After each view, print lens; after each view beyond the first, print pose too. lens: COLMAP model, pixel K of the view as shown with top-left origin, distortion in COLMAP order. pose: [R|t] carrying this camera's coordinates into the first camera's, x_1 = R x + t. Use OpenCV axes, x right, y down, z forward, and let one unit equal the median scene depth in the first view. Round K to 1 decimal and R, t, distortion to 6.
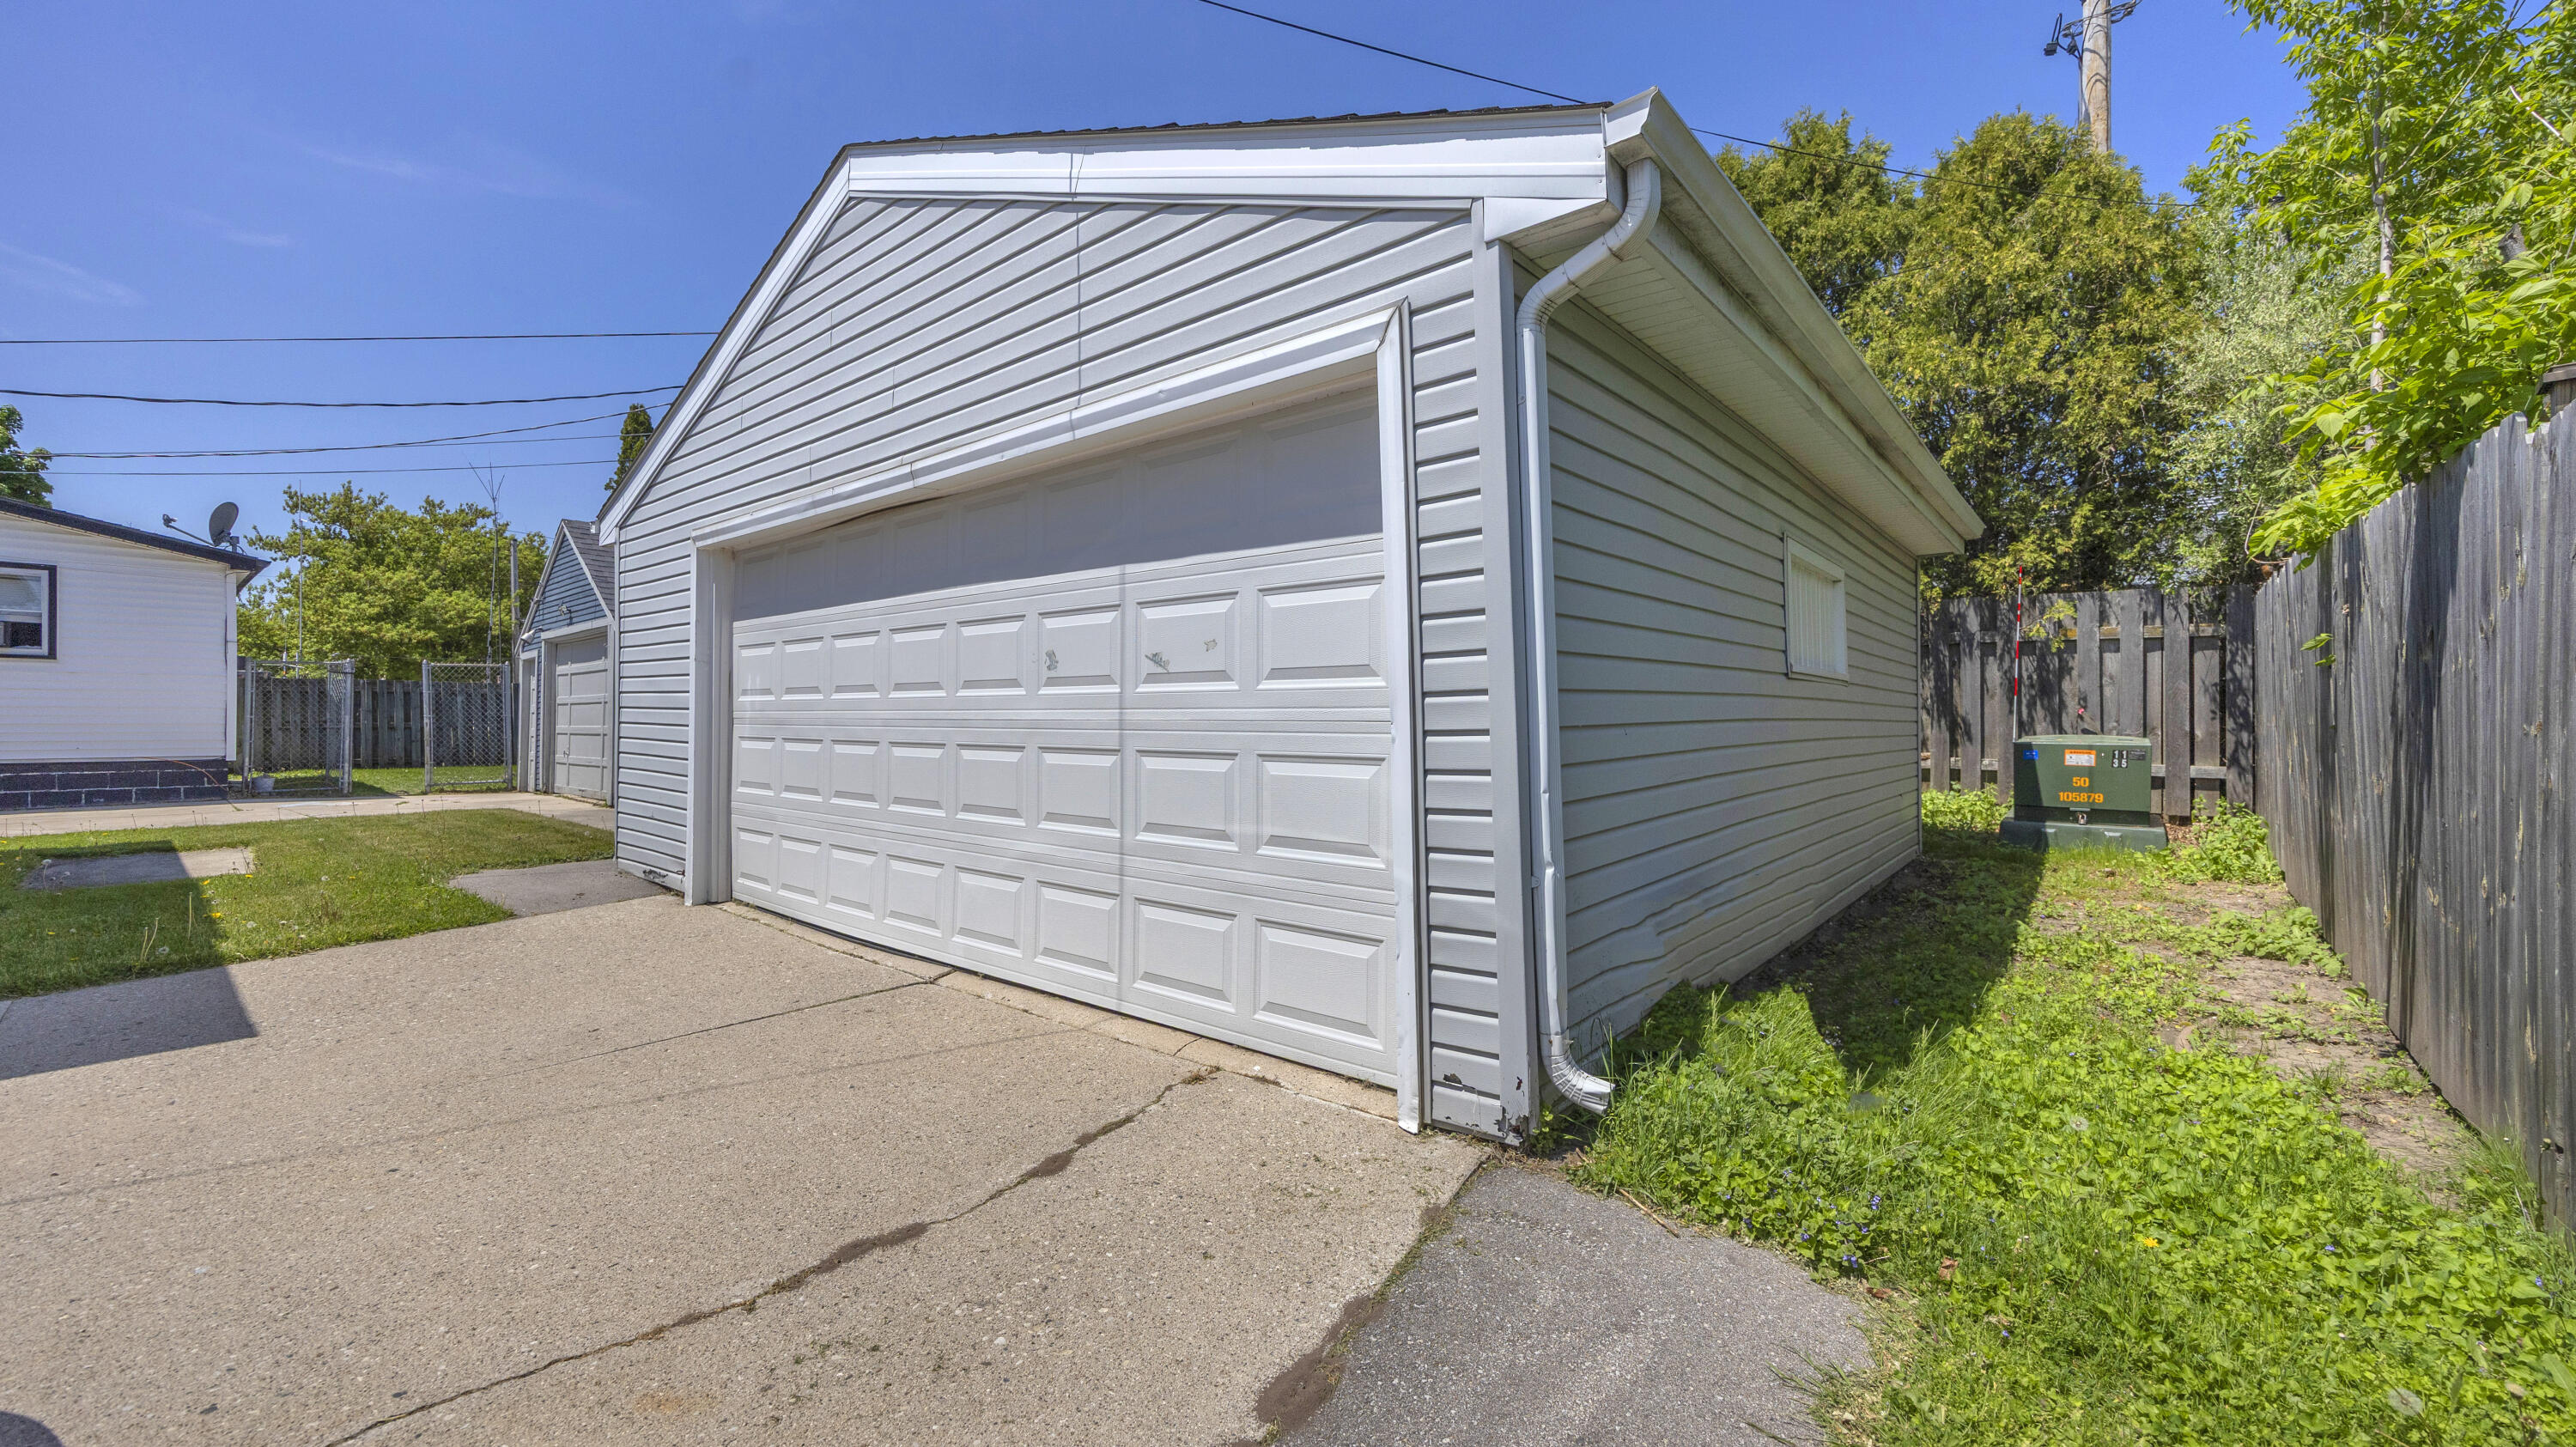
lens RADIAL K [[992.6, 0, 1280.9], [0, 992.6, 710.2], [0, 0, 1]] dist [-0.009598, 0.000100]
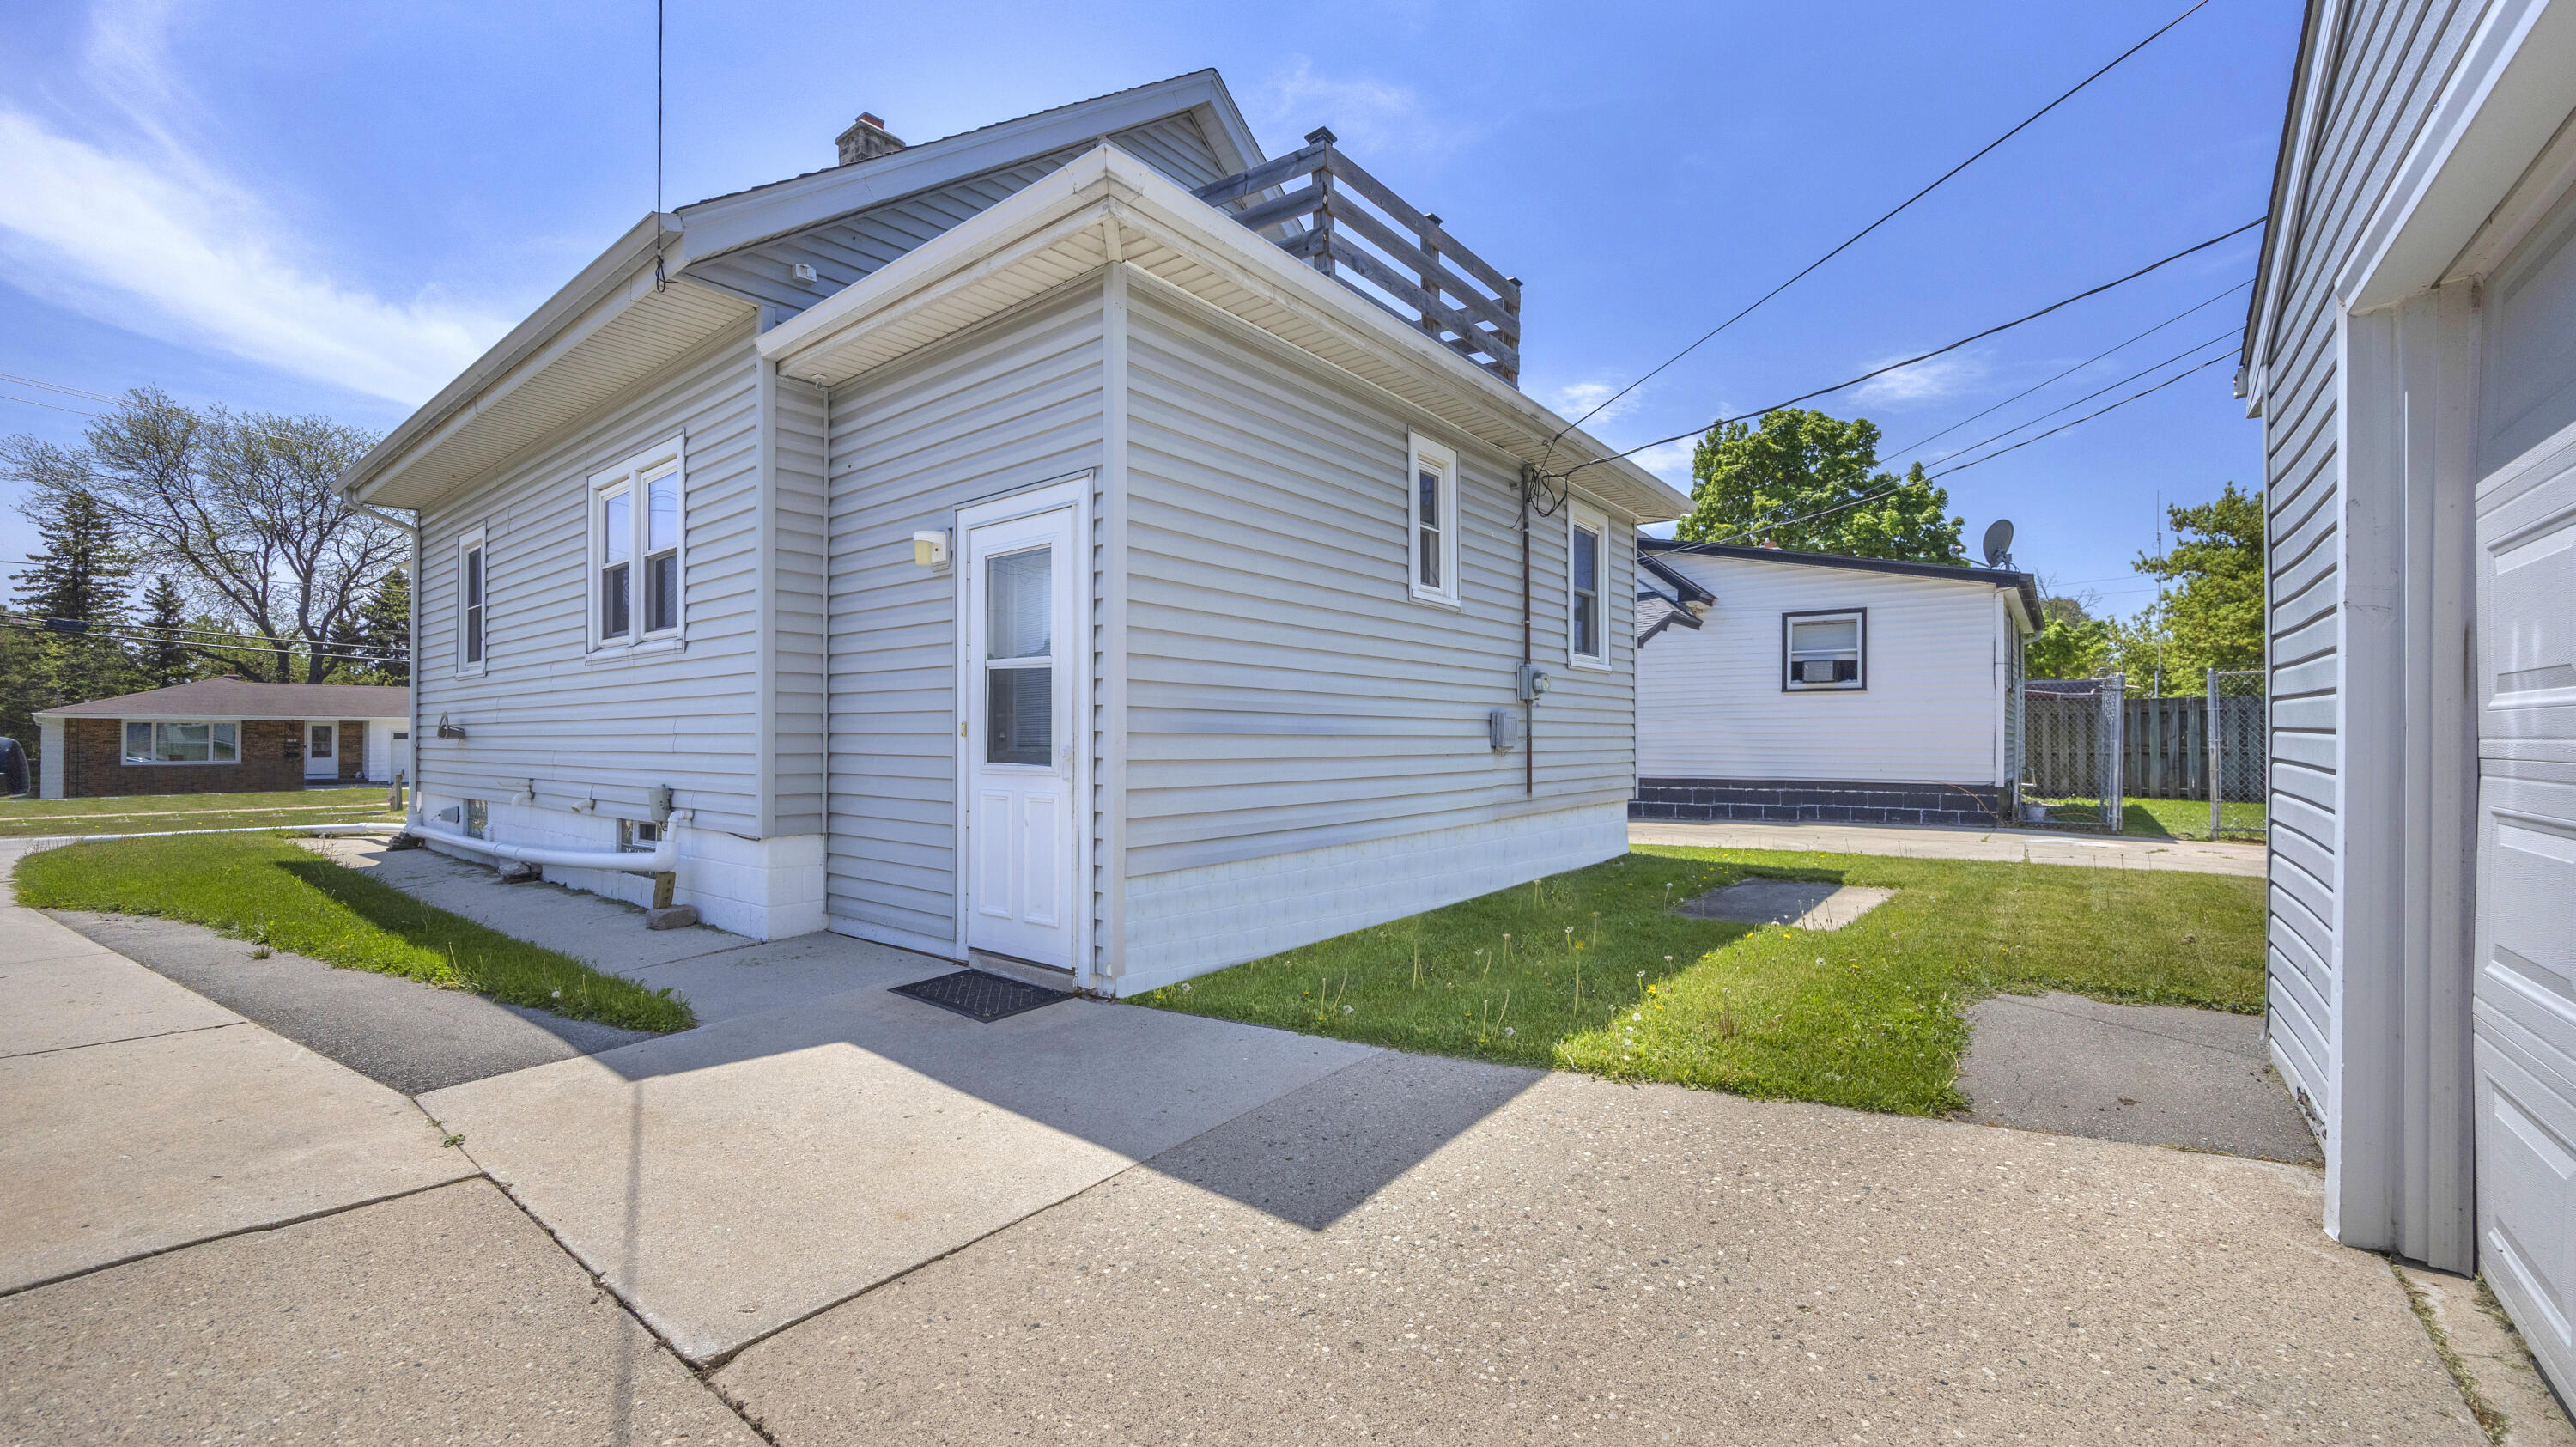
lens RADIAL K [[1010.0, 0, 1284.1], [0, 1010.0, 732.3], [0, 0, 1]] dist [-0.001174, -0.000060]
pose [[0.027183, -0.008244, -0.999596, -0.097352], [0.009139, 0.999926, -0.007998, -0.000812], [0.999589, -0.008918, 0.027256, 0.266244]]
